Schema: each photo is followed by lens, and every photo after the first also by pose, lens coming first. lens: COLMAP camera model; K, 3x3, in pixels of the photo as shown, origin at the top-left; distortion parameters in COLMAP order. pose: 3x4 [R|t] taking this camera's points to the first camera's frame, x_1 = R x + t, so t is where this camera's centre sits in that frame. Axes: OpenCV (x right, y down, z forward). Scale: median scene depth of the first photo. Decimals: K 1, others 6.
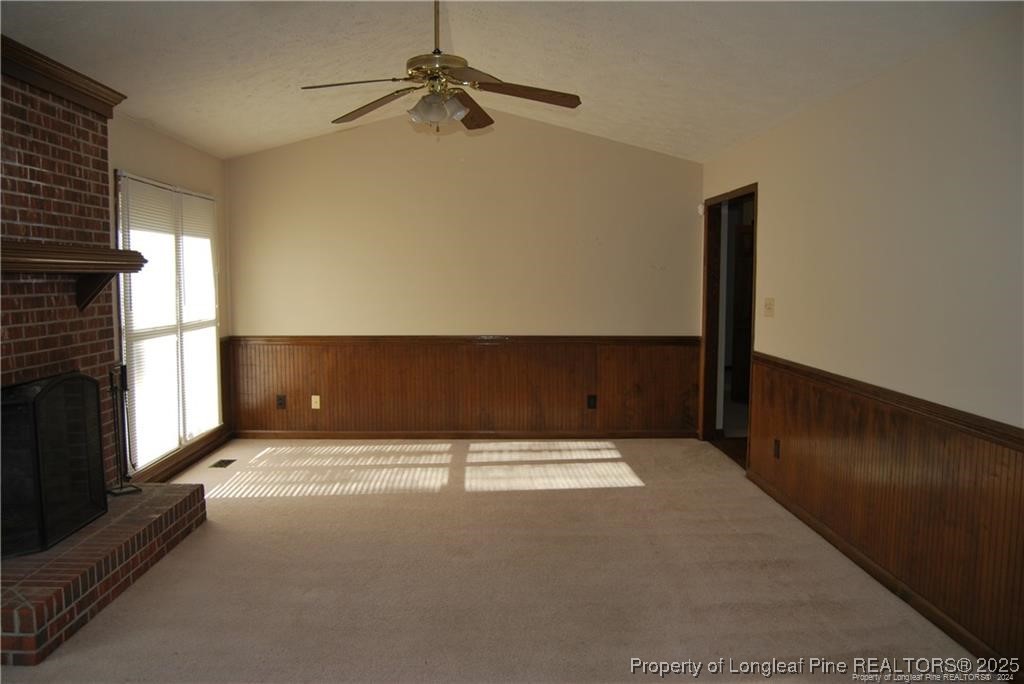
lens RADIAL K [[798.7, 0, 511.1], [0, 798.7, 341.1], [0, 0, 1]] dist [-0.094335, 0.035667]
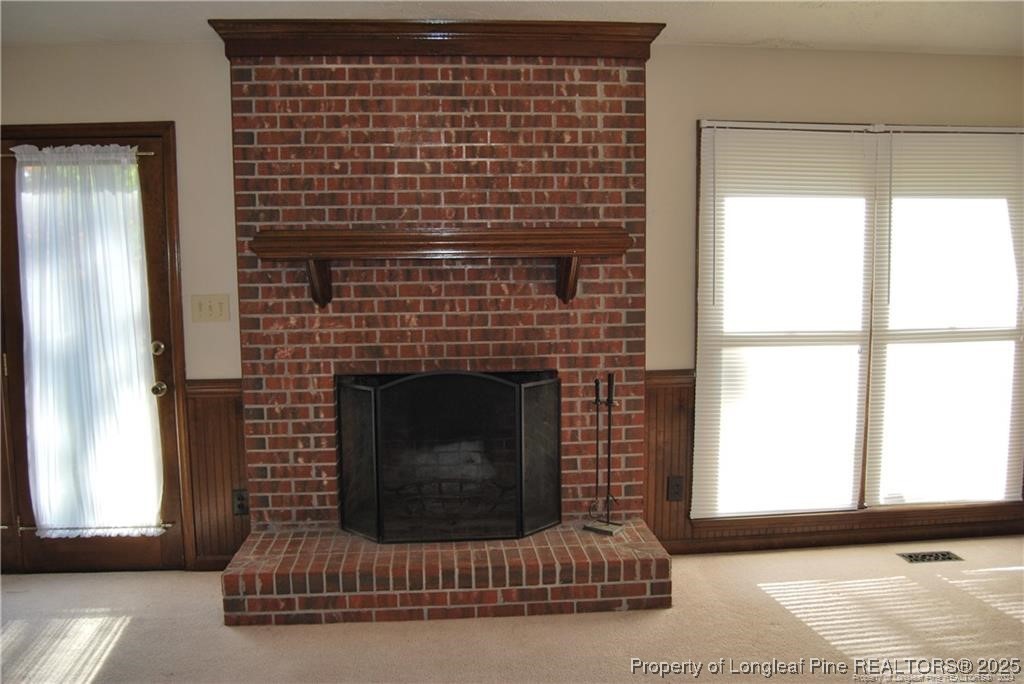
lens RADIAL K [[798.7, 0, 507.0], [0, 798.7, 342.8], [0, 0, 1]] dist [-0.094335, 0.035667]
pose [[0.055889, 0.096930, -0.993721, 0.346197], [-0.070836, 0.993153, 0.092890, -0.078483], [0.995921, 0.065199, 0.062372, 0.980689]]
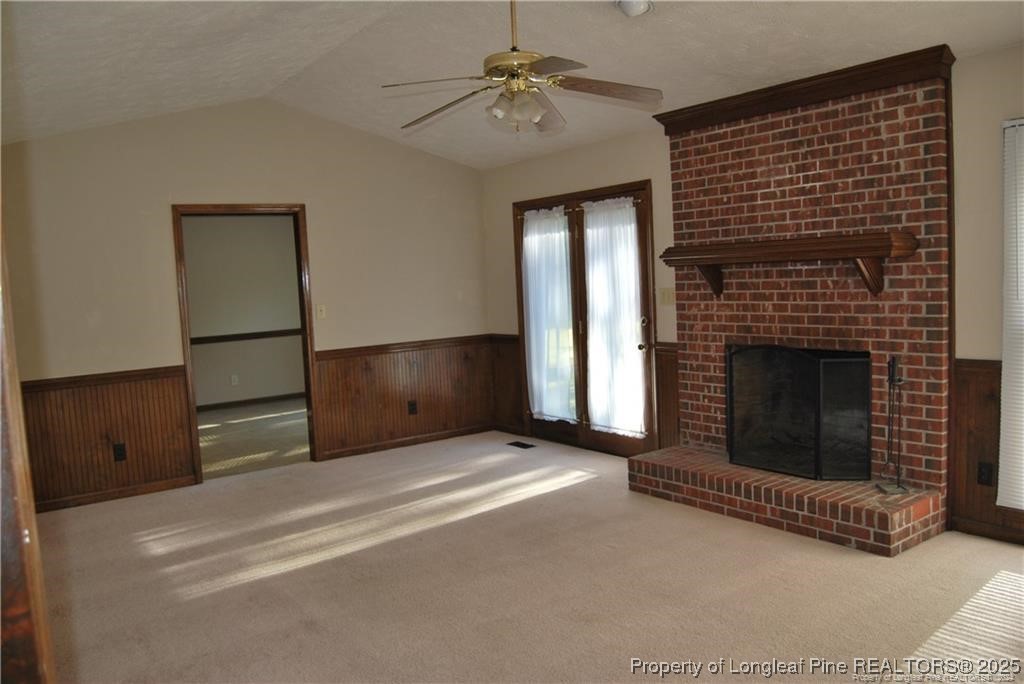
lens RADIAL K [[798.7, 0, 513.8], [0, 798.7, 342.5], [0, 0, 1]] dist [-0.094335, 0.035667]
pose [[-0.822268, 0.085488, -0.562642, 0.461033], [0.000061, 0.988666, 0.150130, -0.145184], [0.569100, 0.123413, -0.812954, 1.739944]]
